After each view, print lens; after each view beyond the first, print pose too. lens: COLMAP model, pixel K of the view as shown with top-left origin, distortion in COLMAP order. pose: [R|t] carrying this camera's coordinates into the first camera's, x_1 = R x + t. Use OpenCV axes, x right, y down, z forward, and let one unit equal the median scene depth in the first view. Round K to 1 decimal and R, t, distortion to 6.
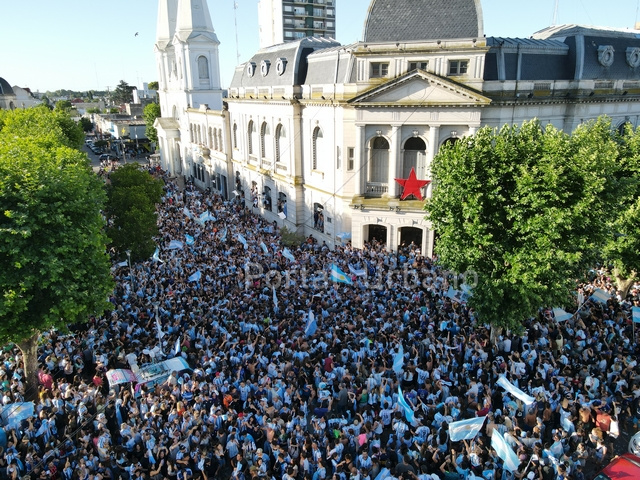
lens RADIAL K [[469.2, 0, 320.4], [0, 469.2, 236.2], [0, 0, 1]] dist [0.018435, 0.003259]
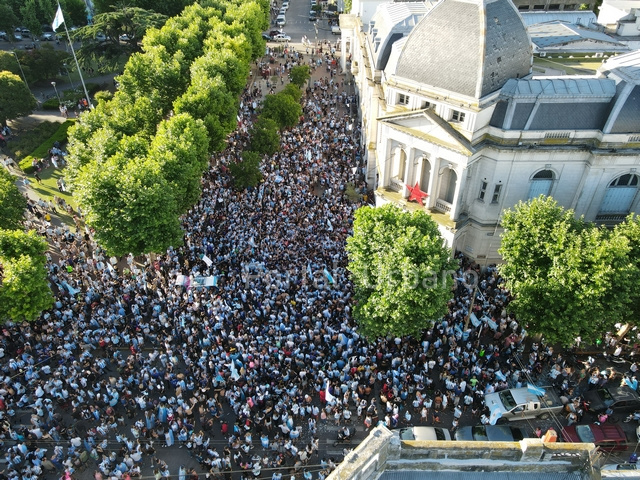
lens RADIAL K [[469.2, 0, 319.1], [0, 469.2, 236.5], [0, 0, 1]] dist [0.018435, 0.003259]
pose [[0.865915, 0.299102, -0.400911, 0.487368], [-0.144749, 0.917062, 0.371543, -0.414434], [0.478790, -0.263693, 0.837393, -0.193311]]
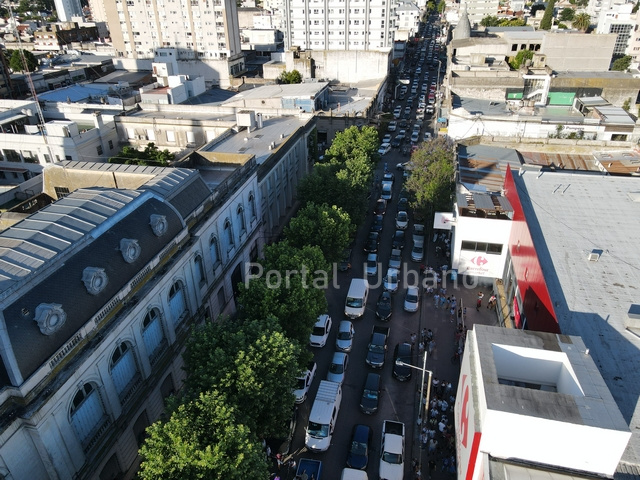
lens RADIAL K [[469.2, 0, 319.8], [0, 469.2, 236.5], [0, 0, 1]] dist [0.018435, 0.003259]
pose [[0.670519, -0.358009, 0.649795, 0.470950], [0.229152, 0.932976, 0.277568, -0.614165], [-0.705616, -0.037213, 0.707617, 0.234437]]
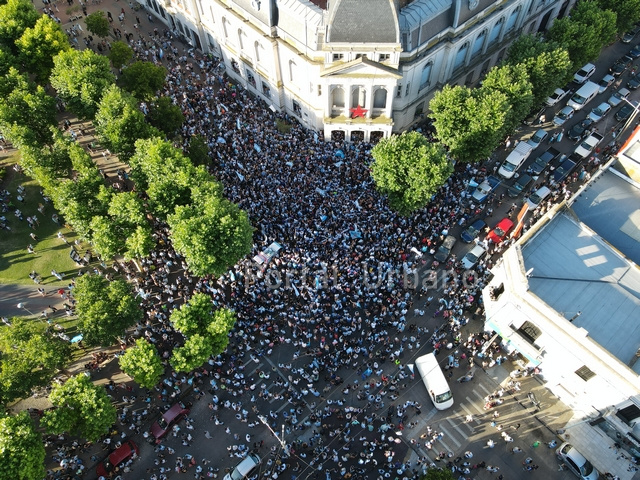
lens RADIAL K [[469.2, 0, 317.5], [0, 469.2, 235.5], [0, 0, 1]] dist [0.018435, 0.003259]
pose [[0.974977, -0.196337, 0.104267, -0.221260], [0.082642, 0.755521, 0.649890, -0.881326], [-0.206373, -0.625011, 0.752842, -0.563125]]
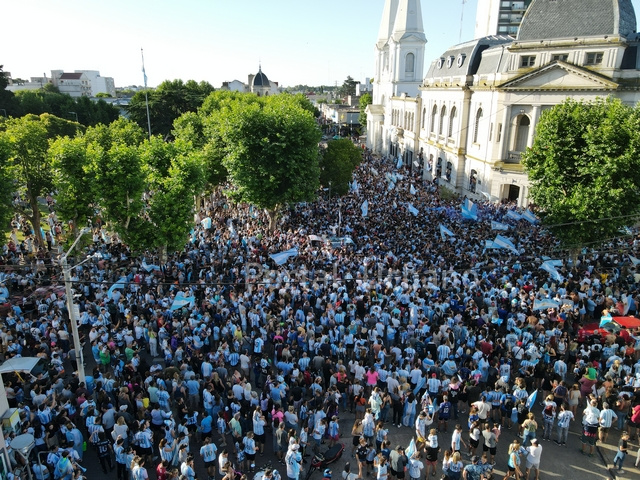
lens RADIAL K [[469.2, 0, 318.3], [0, 469.2, 238.3], [0, 0, 1]] dist [0.018435, 0.003259]
pose [[0.903265, 0.140198, -0.405533, 0.183944], [-0.135314, 0.989960, 0.040850, 0.137294], [0.407189, 0.017976, 0.913167, -0.370645]]
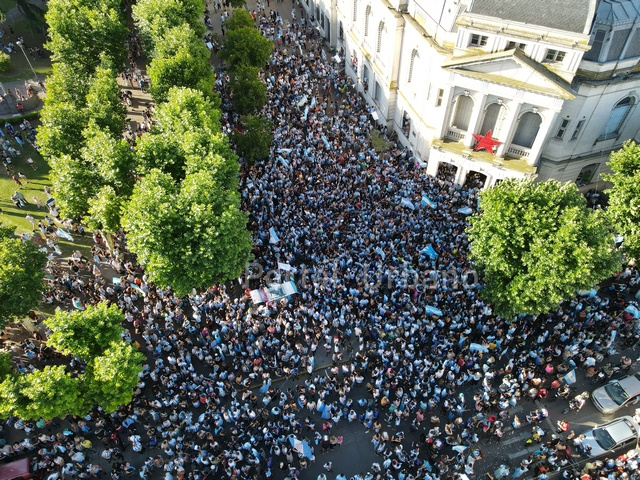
lens RADIAL K [[469.2, 0, 319.2], [0, 469.2, 237.6], [0, 0, 1]] dist [0.018435, 0.003259]
pose [[0.975951, 0.156197, -0.152057, 0.007811], [-0.050457, 0.840470, 0.539505, -0.492059], [0.212068, -0.518858, 0.828139, -0.151570]]
